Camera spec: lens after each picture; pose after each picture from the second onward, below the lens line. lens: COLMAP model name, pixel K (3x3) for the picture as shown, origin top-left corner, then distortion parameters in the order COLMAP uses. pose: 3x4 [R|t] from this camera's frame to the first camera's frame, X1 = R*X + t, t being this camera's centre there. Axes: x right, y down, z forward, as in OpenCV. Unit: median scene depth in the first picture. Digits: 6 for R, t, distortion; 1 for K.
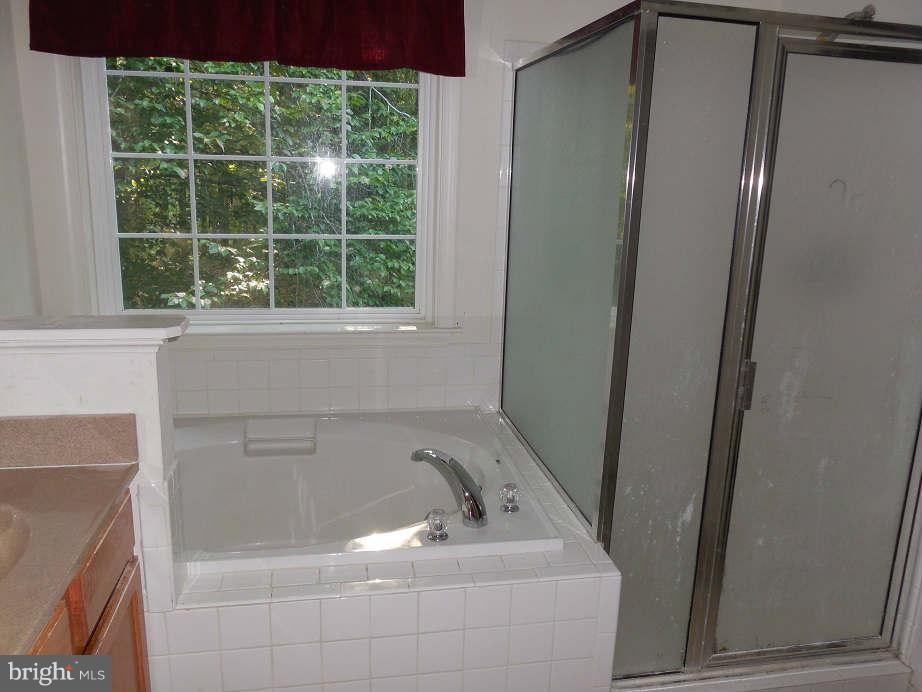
lens RADIAL K [[720.2, 0, 461.0], [0, 720.2, 346.0], [0, 0, 1]] dist [-0.070735, 0.042051]
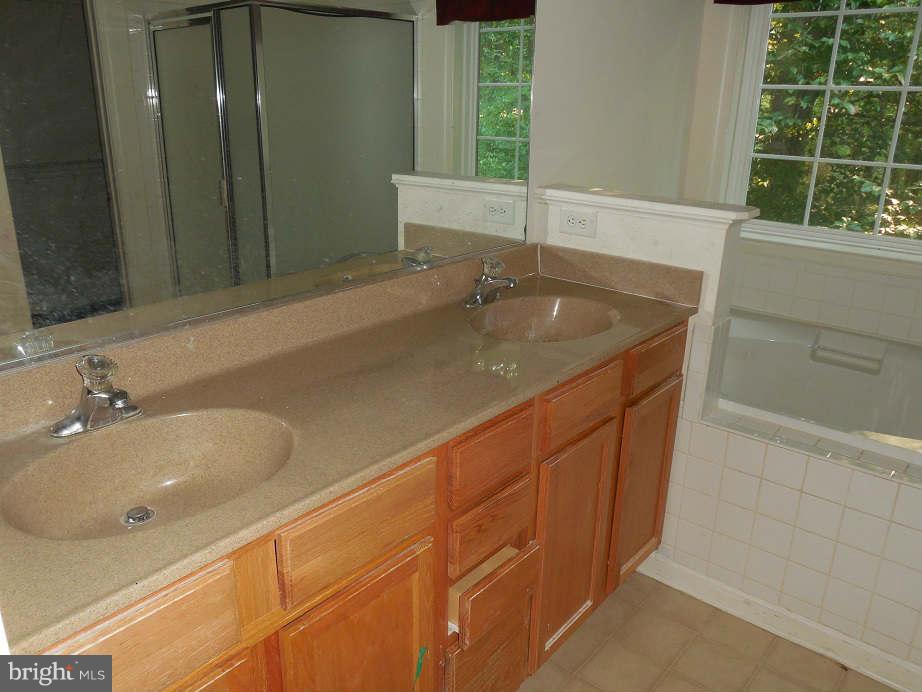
lens RADIAL K [[720.2, 0, 461.0], [0, 720.2, 346.0], [0, 0, 1]] dist [-0.070735, 0.042051]
pose [[0.629320, 0.239261, -0.739399, 0.171728], [-0.181805, 0.970353, 0.159256, 0.055643], [0.755581, 0.034203, 0.654161, -0.149315]]
